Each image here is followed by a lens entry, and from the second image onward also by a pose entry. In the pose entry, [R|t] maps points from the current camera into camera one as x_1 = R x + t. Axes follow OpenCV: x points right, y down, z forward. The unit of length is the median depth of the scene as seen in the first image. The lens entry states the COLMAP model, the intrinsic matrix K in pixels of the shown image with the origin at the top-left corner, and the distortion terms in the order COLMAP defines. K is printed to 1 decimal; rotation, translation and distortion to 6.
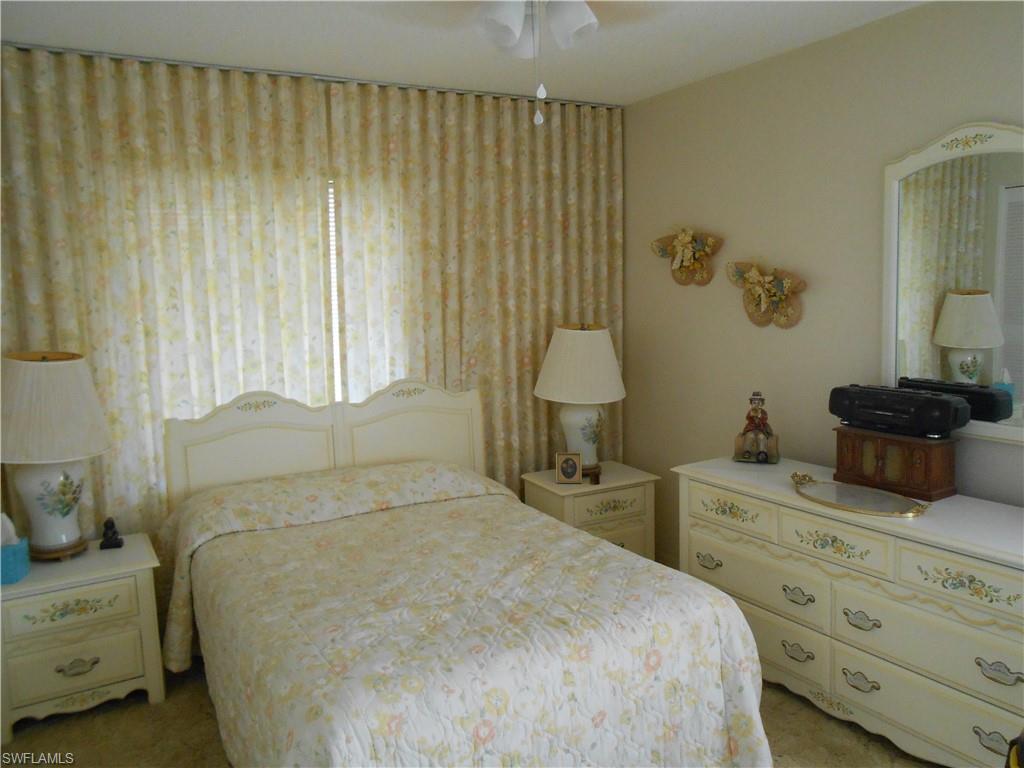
lens RADIAL K [[807.0, 0, 514.4], [0, 807.0, 385.9], [0, 0, 1]] dist [-0.031599, 0.063986]
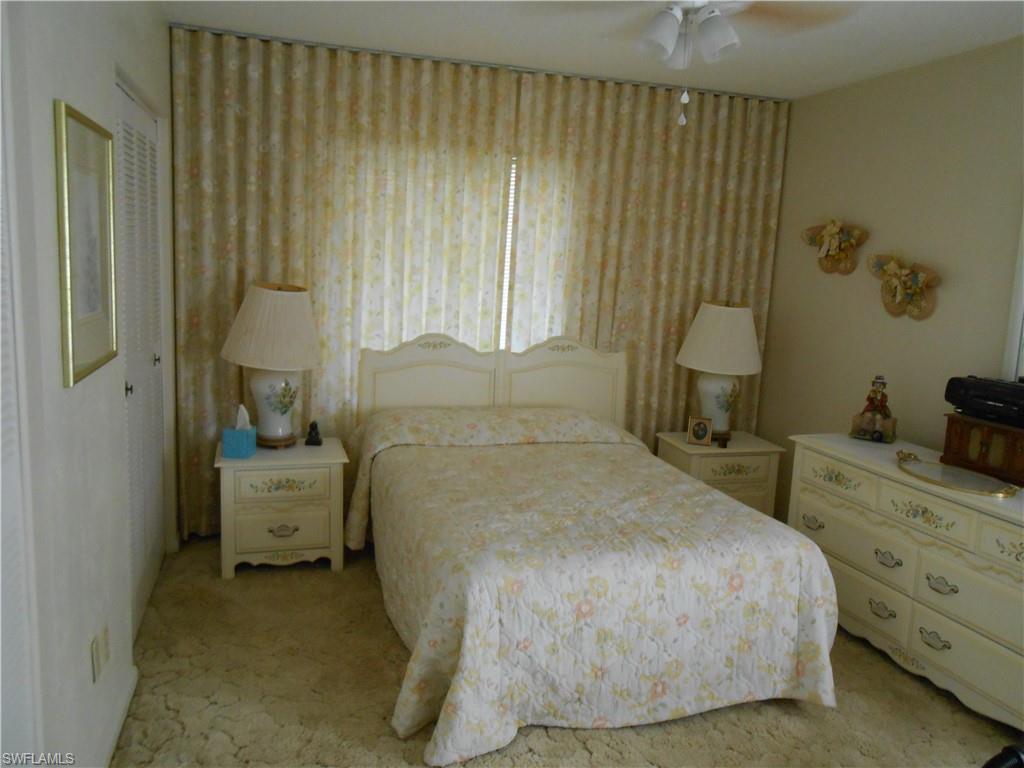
lens RADIAL K [[807.0, 0, 517.1], [0, 807.0, 383.2], [0, 0, 1]] dist [-0.031599, 0.063986]
pose [[0.974669, 0.105056, -0.197445, 0.042506], [-0.099839, 0.994344, 0.036222, 0.027308], [0.200133, -0.015592, 0.979645, -0.153159]]
